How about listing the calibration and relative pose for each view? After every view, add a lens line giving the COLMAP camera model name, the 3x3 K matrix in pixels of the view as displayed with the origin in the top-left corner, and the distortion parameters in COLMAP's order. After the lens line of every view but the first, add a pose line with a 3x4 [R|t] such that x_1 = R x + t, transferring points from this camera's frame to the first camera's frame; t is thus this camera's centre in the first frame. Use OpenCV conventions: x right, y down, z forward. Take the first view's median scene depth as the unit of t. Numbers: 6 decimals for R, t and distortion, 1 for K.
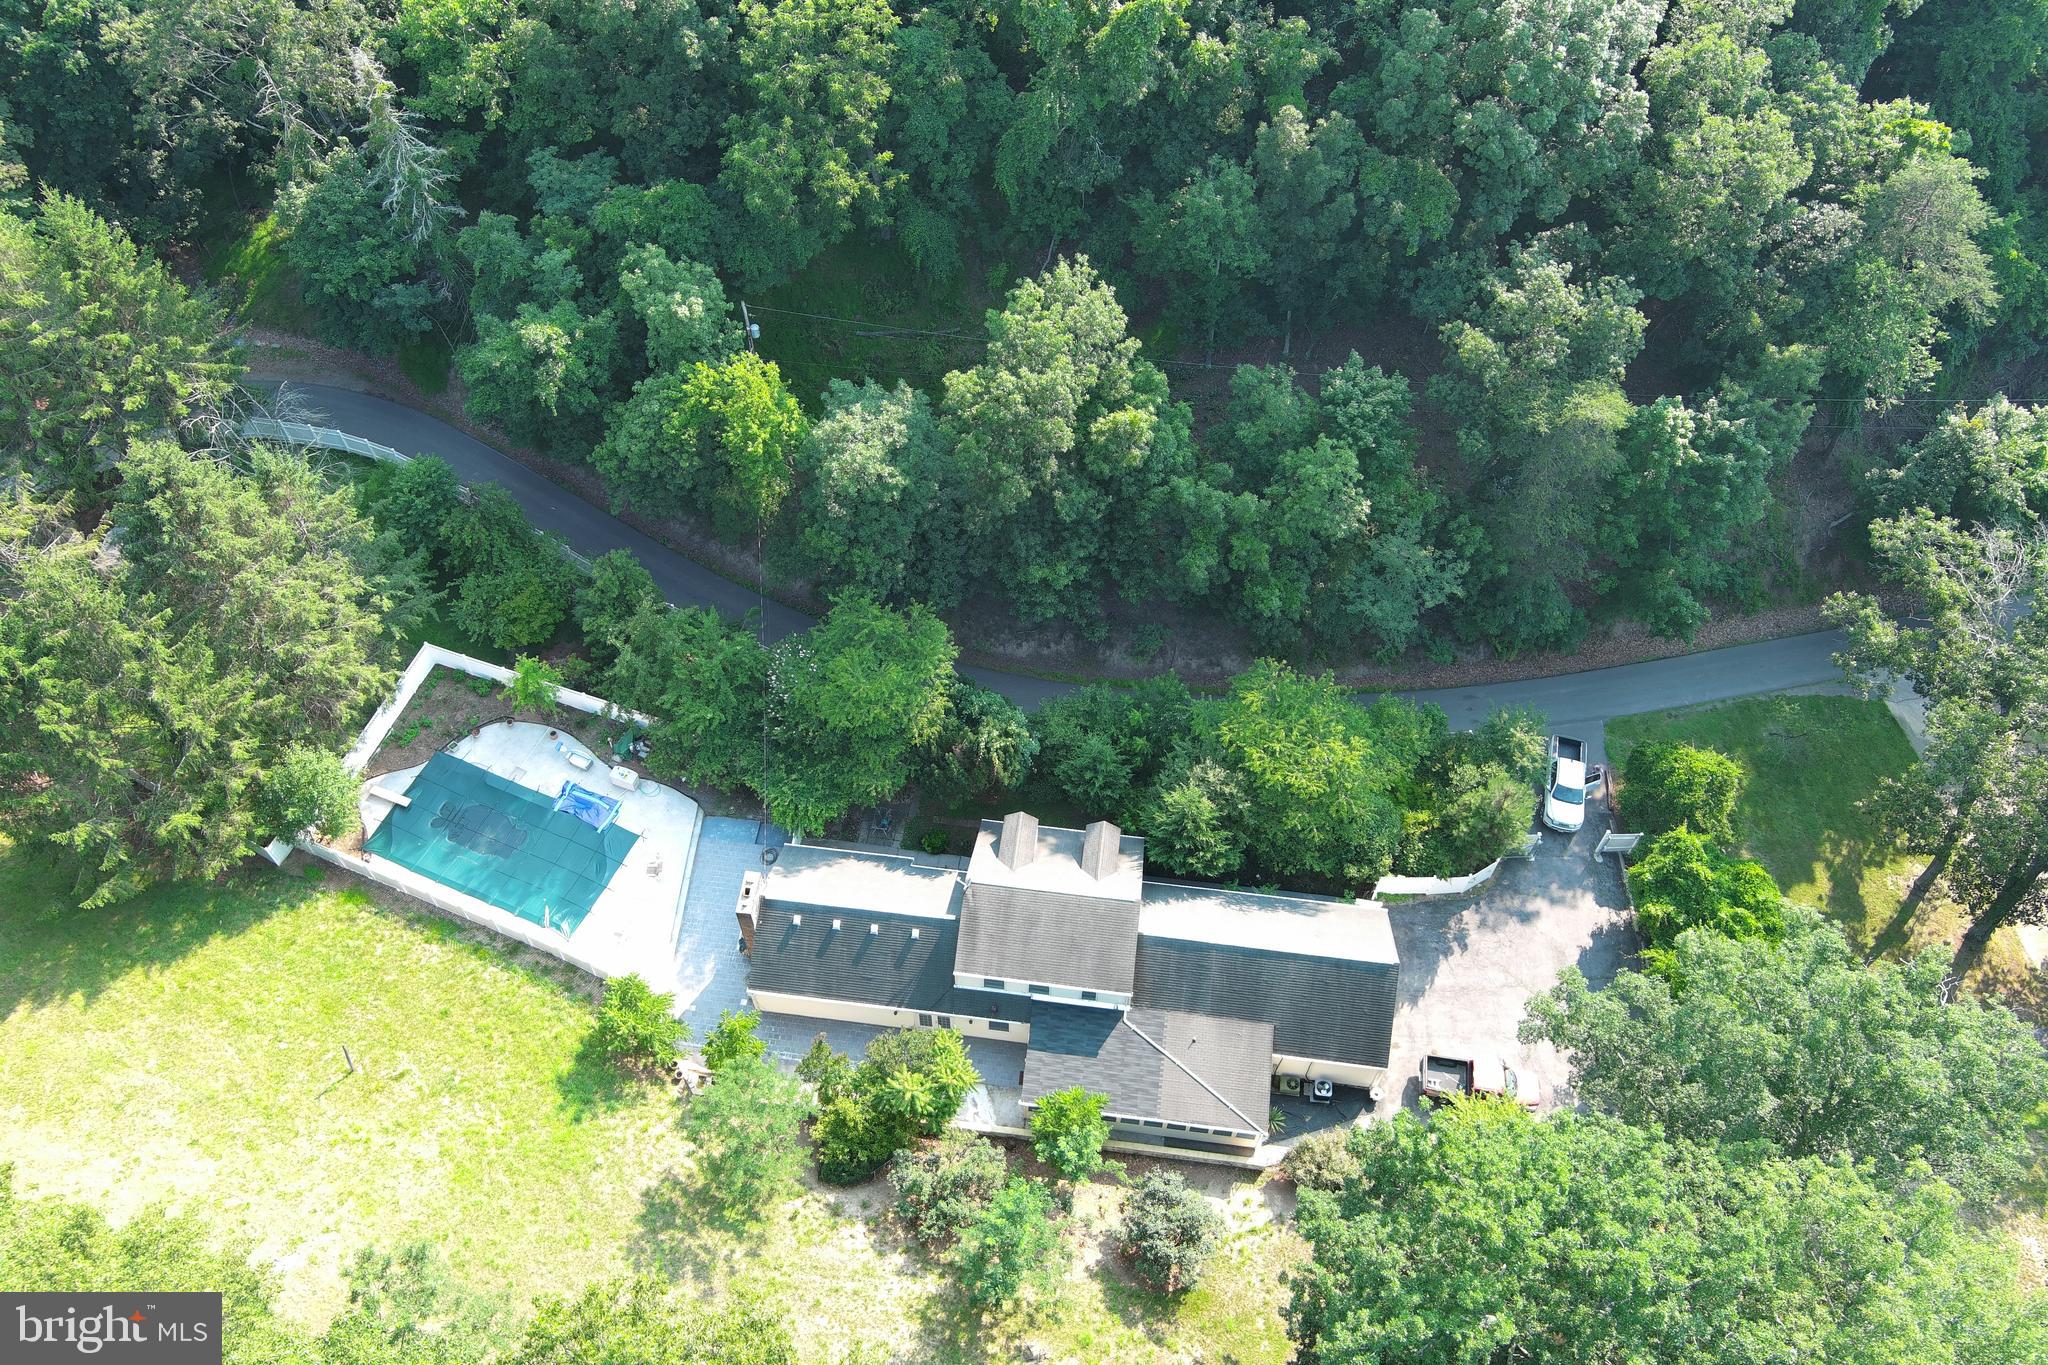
lens RADIAL K [[1571.2, 0, 1017.2], [0, 1571.2, 683.7], [0, 0, 1]] dist [0.026349, -0.051339]
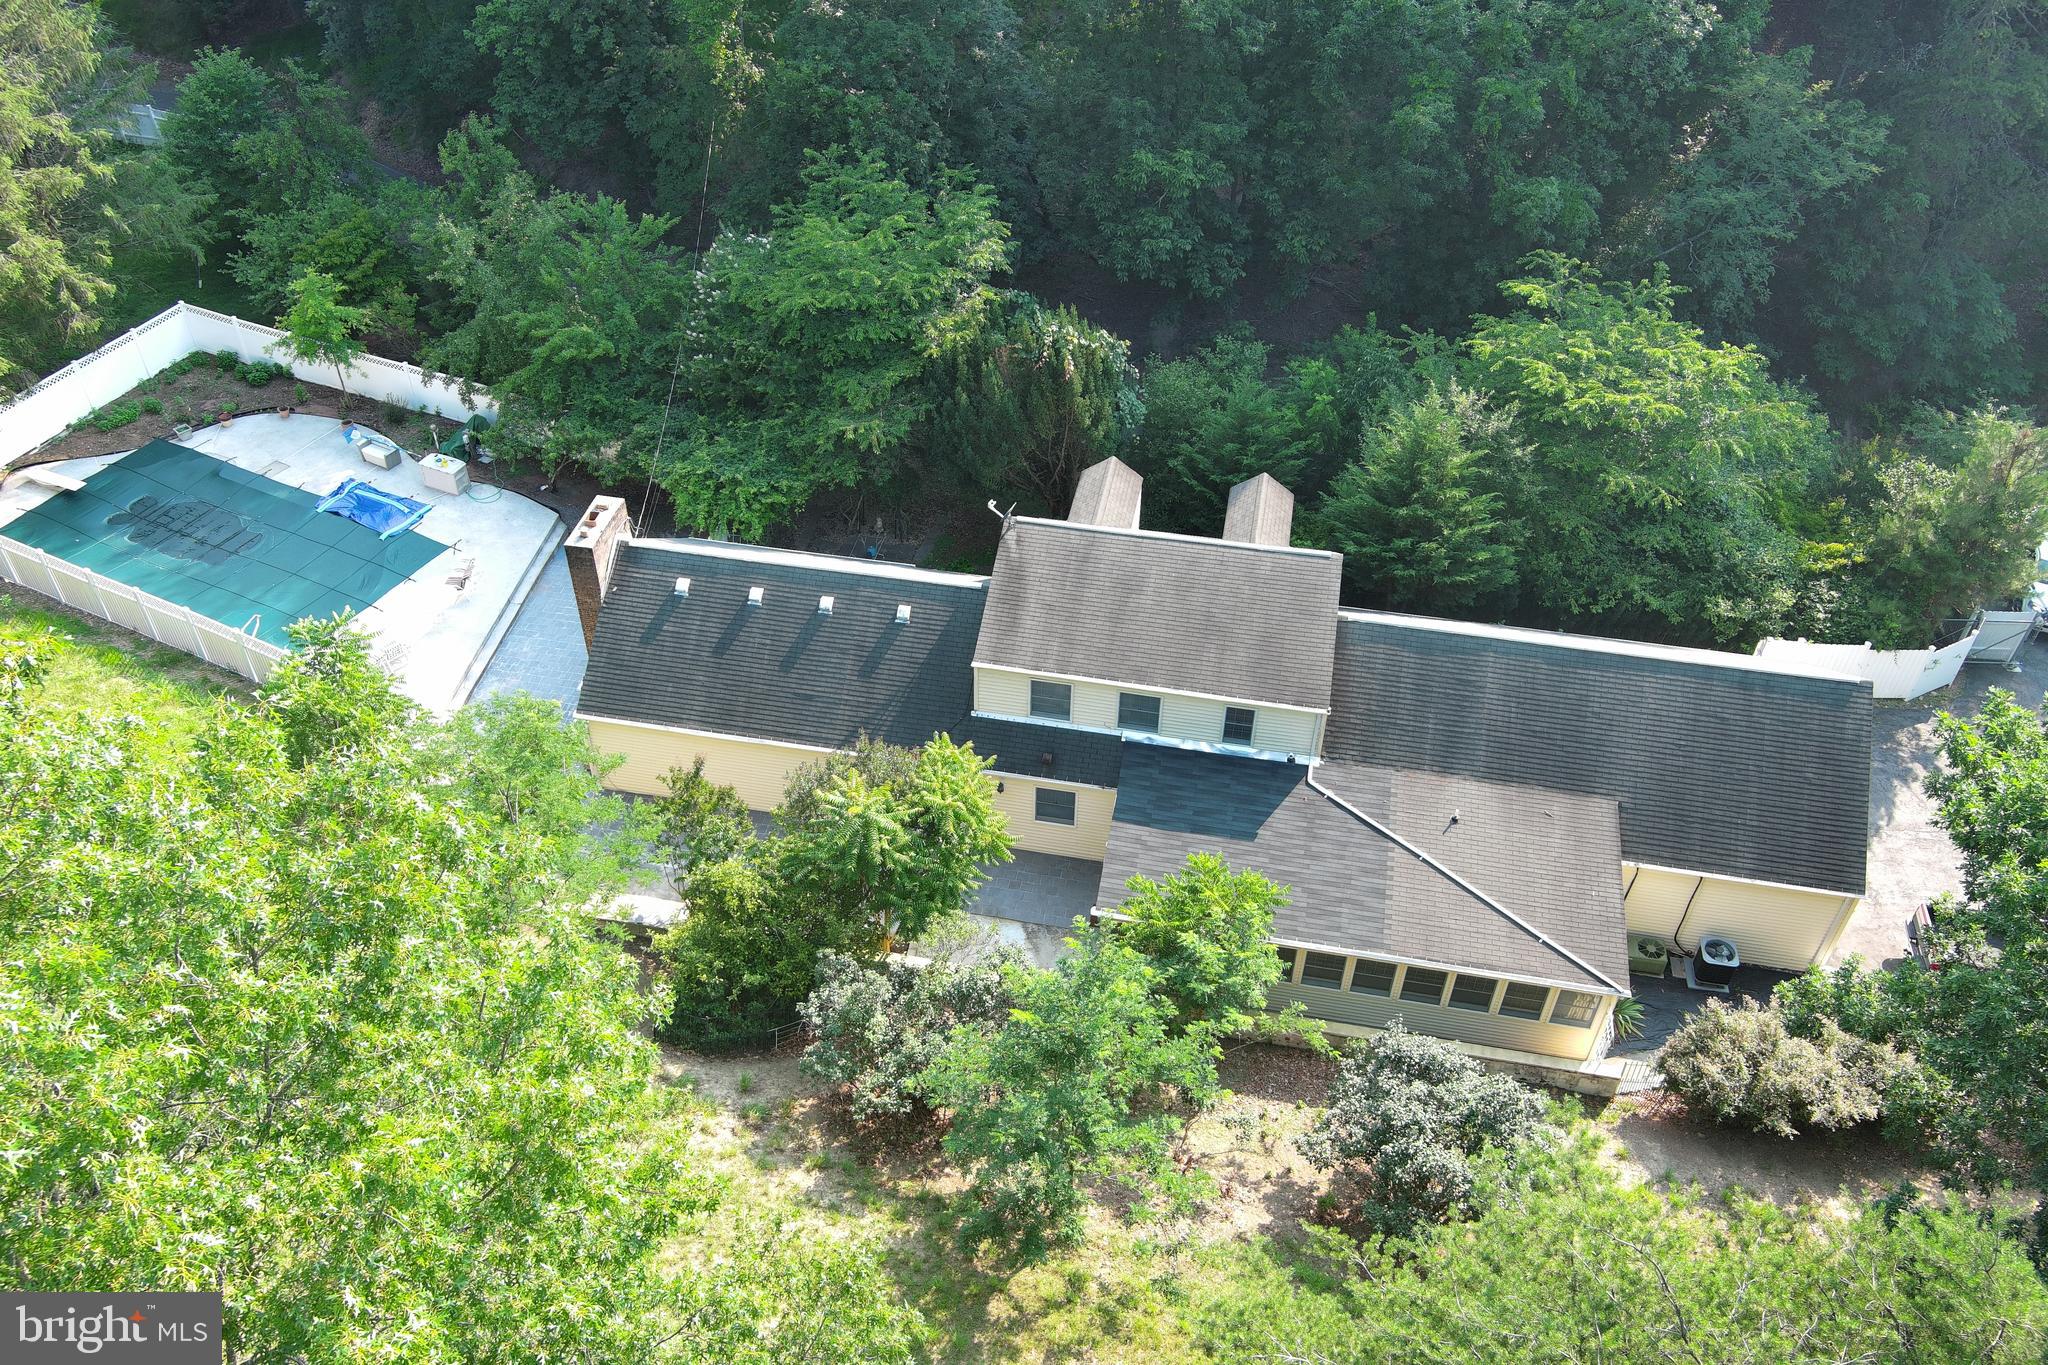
lens RADIAL K [[1577.6, 0, 1016.0], [0, 1577.6, 680.8], [0, 0, 1]] dist [0.016215, -0.025100]
pose [[0.998104, 0.043220, -0.043830, -0.003640], [-0.052997, 0.965552, -0.254755, 0.307524], [0.031309, 0.256595, 0.966012, 0.495621]]
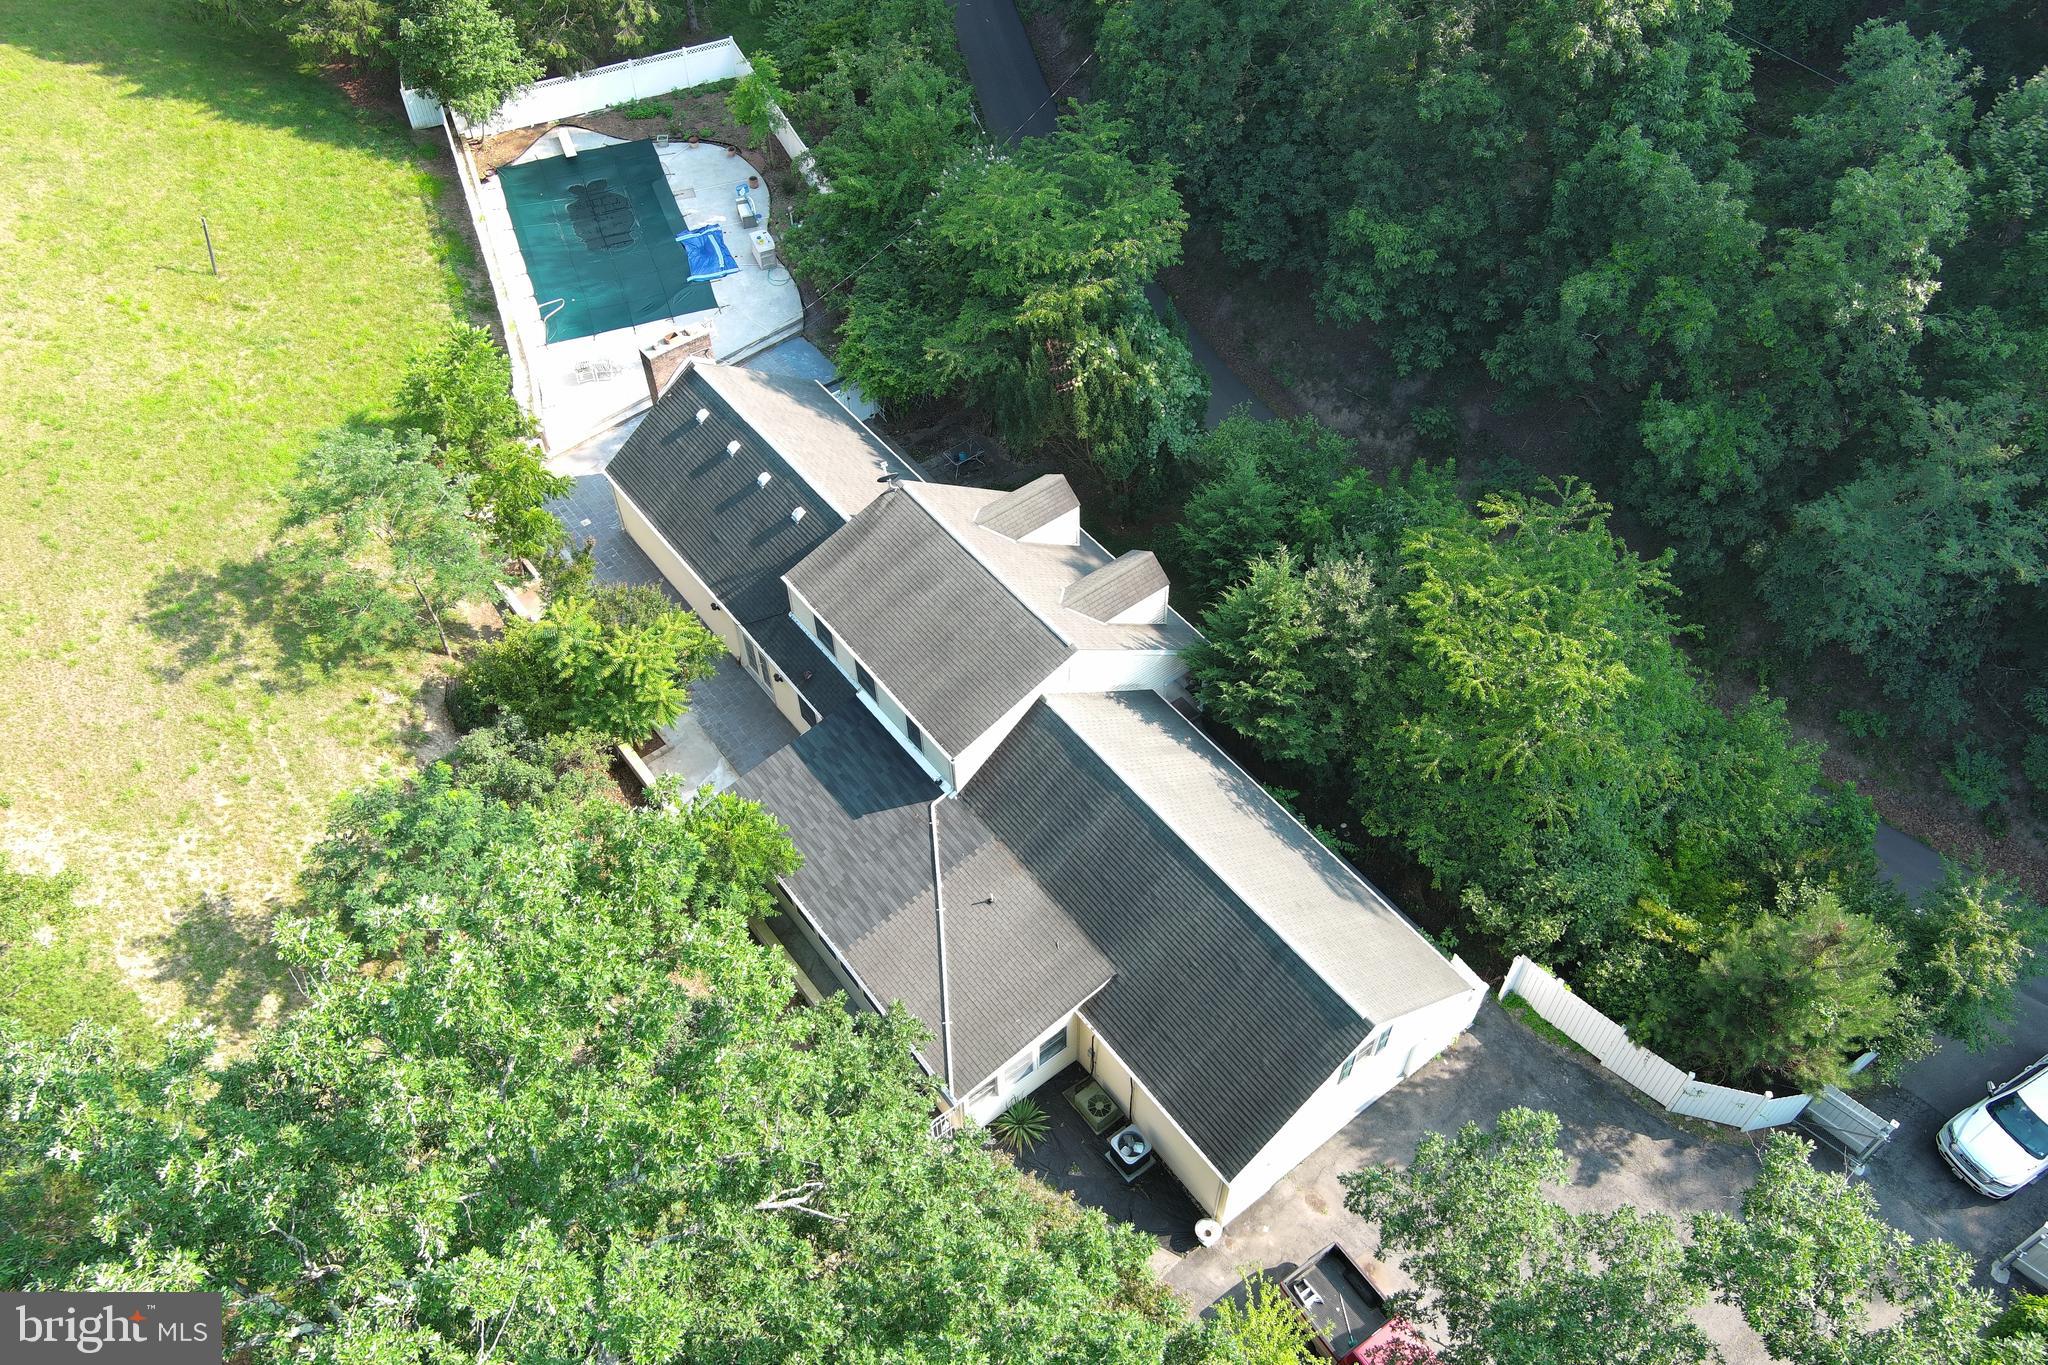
lens RADIAL K [[1577.6, 0, 1016.0], [0, 1577.6, 680.8], [0, 0, 1]] dist [0.016215, -0.025100]
pose [[0.700522, 0.538101, -0.468739, 0.324466], [-0.581851, 0.810974, 0.061412, 0.121988], [0.413181, 0.229715, 0.881199, 0.487002]]
